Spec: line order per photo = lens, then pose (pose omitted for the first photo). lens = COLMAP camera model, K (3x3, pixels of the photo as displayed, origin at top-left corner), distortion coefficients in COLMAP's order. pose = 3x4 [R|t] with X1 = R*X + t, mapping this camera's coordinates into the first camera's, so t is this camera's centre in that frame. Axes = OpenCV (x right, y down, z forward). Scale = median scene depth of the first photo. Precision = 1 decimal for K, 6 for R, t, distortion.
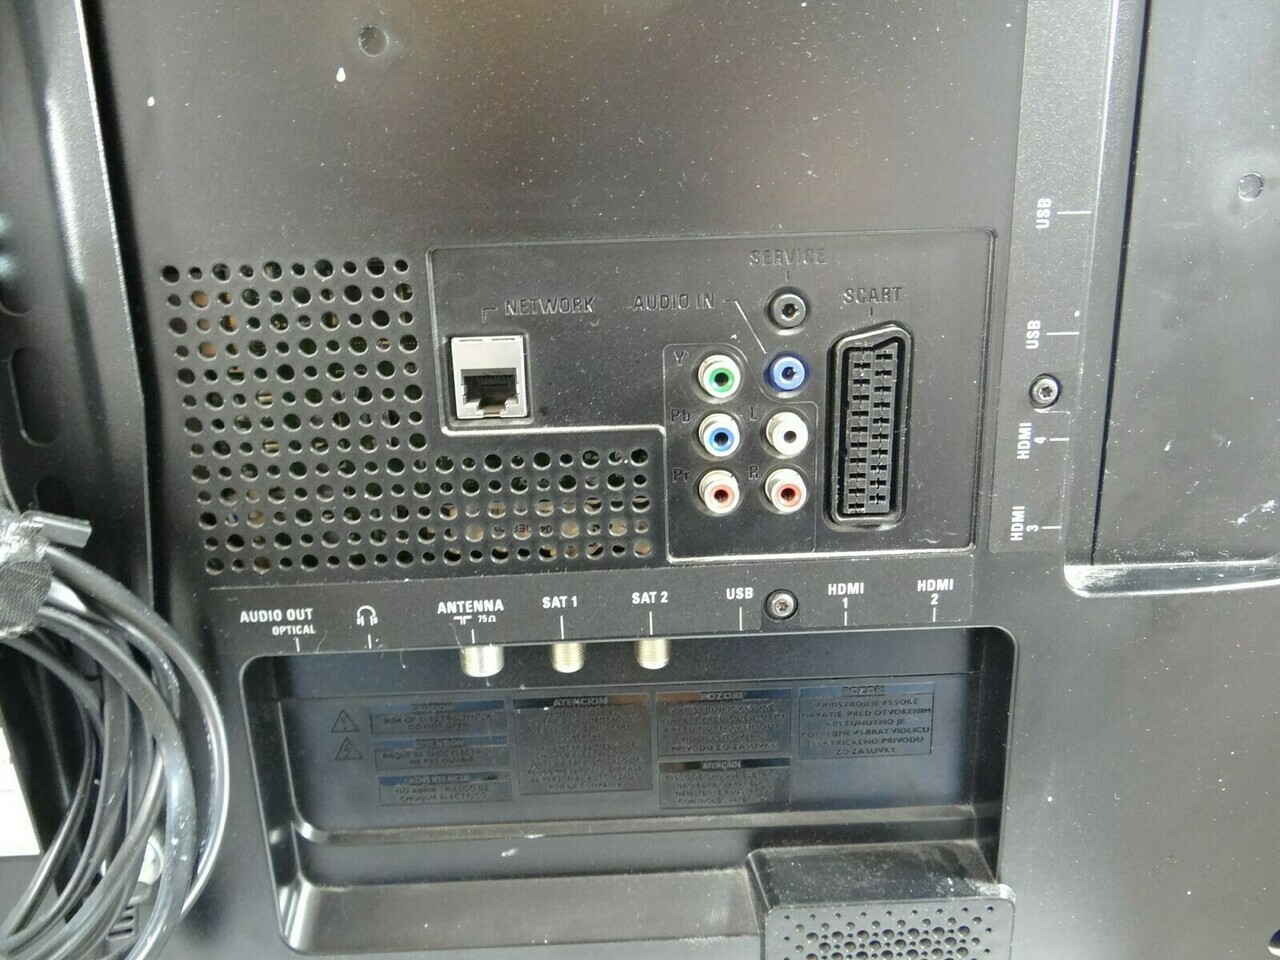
lens RADIAL K [[972.8, 0, 645.2], [0, 972.8, 480.0], [0, 0, 1]] dist [0.023378, -0.009627]
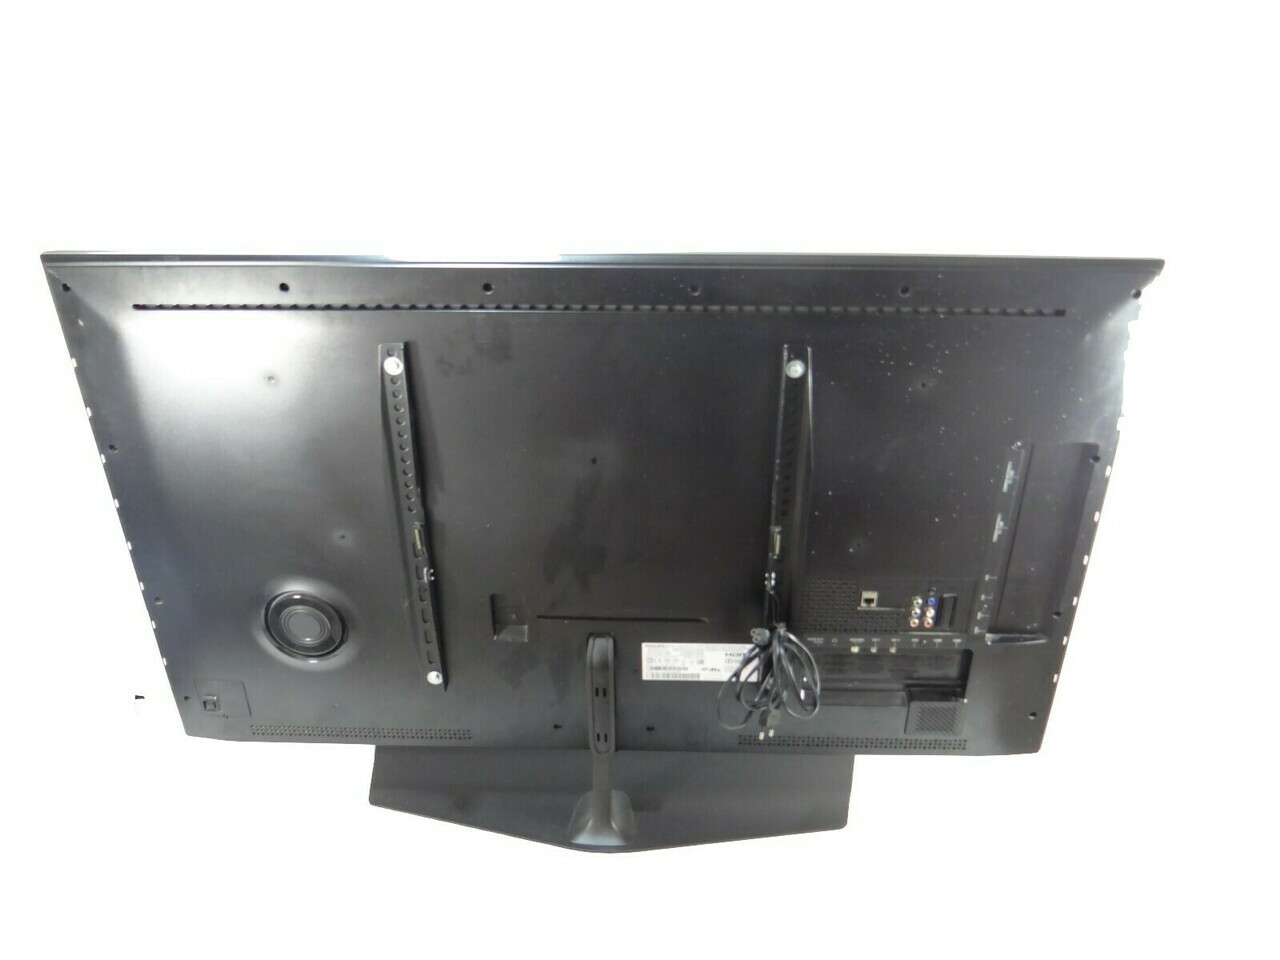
lens RADIAL K [[972.8, 0, 637.5], [0, 972.8, 478.0], [0, 0, 1]] dist [0.023378, -0.009627]
pose [[0.998465, 0.046129, -0.030667, -1.128200], [-0.037832, 0.972281, 0.230733, -1.675001], [0.040460, -0.229218, 0.972534, -3.438987]]
